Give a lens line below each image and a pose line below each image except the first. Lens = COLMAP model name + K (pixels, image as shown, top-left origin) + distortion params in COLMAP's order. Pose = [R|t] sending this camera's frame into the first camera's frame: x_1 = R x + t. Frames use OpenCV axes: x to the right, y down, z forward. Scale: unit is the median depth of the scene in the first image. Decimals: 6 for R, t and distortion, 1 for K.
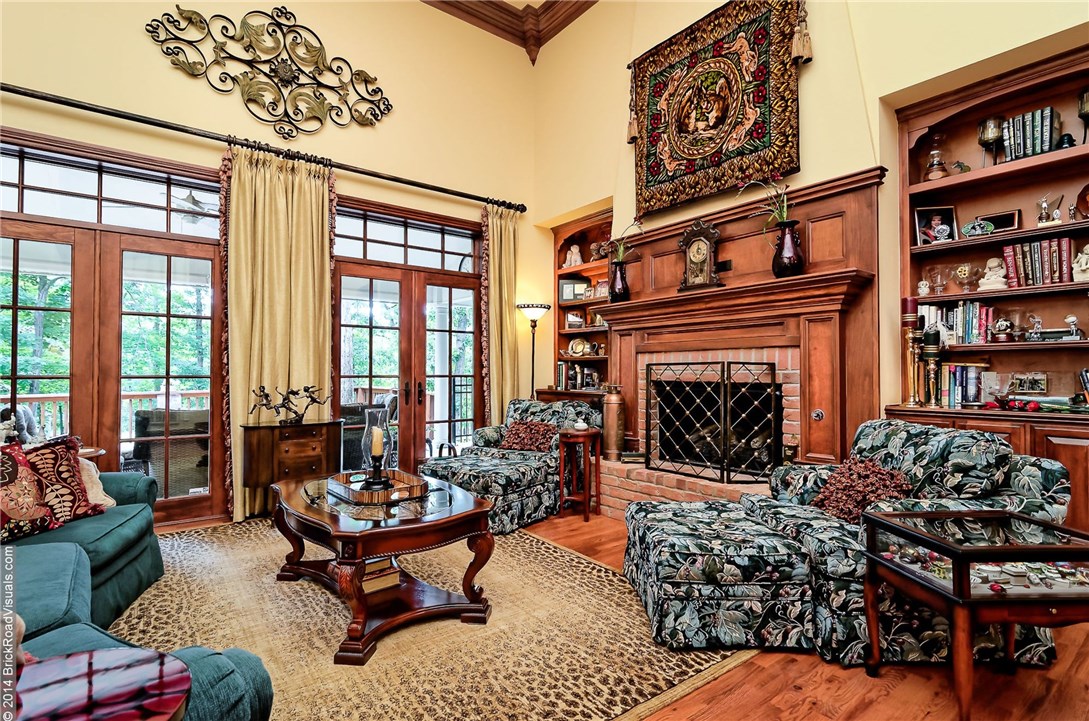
lens RADIAL K [[676.6, 0, 607.0], [0, 676.6, 356.7], [0, 0, 1]] dist [-0.001513, -0.000940]
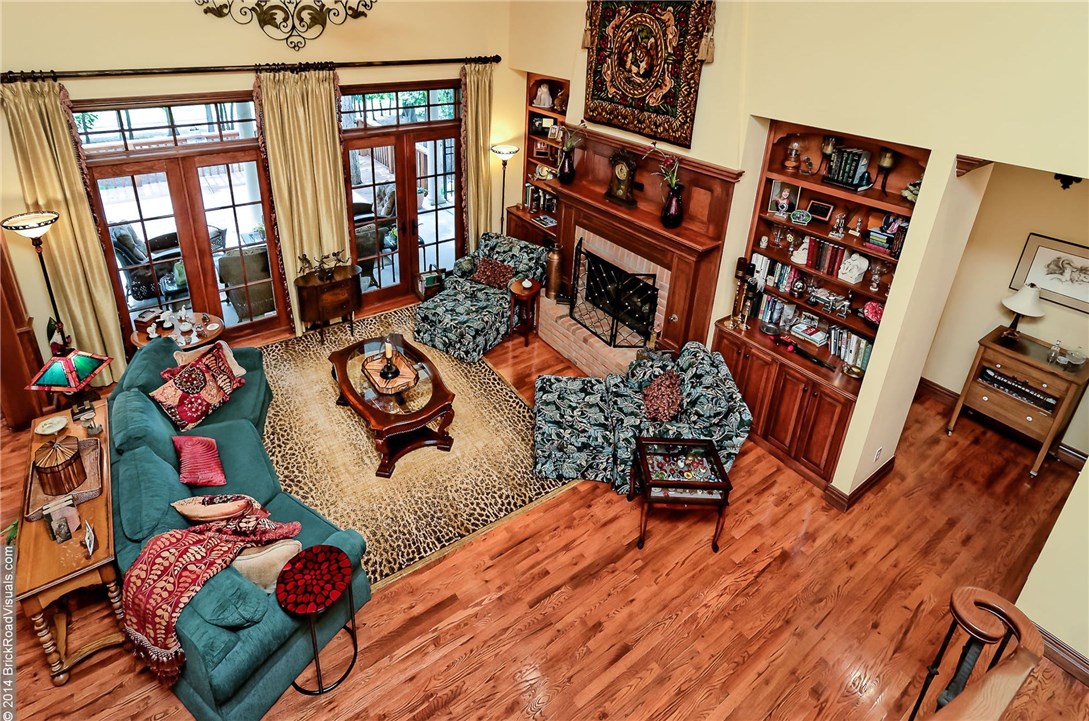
lens RADIAL K [[676.6, 0, 607.0], [0, 676.6, 356.7], [0, 0, 1]] dist [-0.001513, -0.000940]
pose [[0.994697, 0.100557, 0.021574, 0.129458], [-0.098574, 0.872348, 0.478845, -0.524848], [0.029331, -0.478433, 0.877634, -0.365437]]
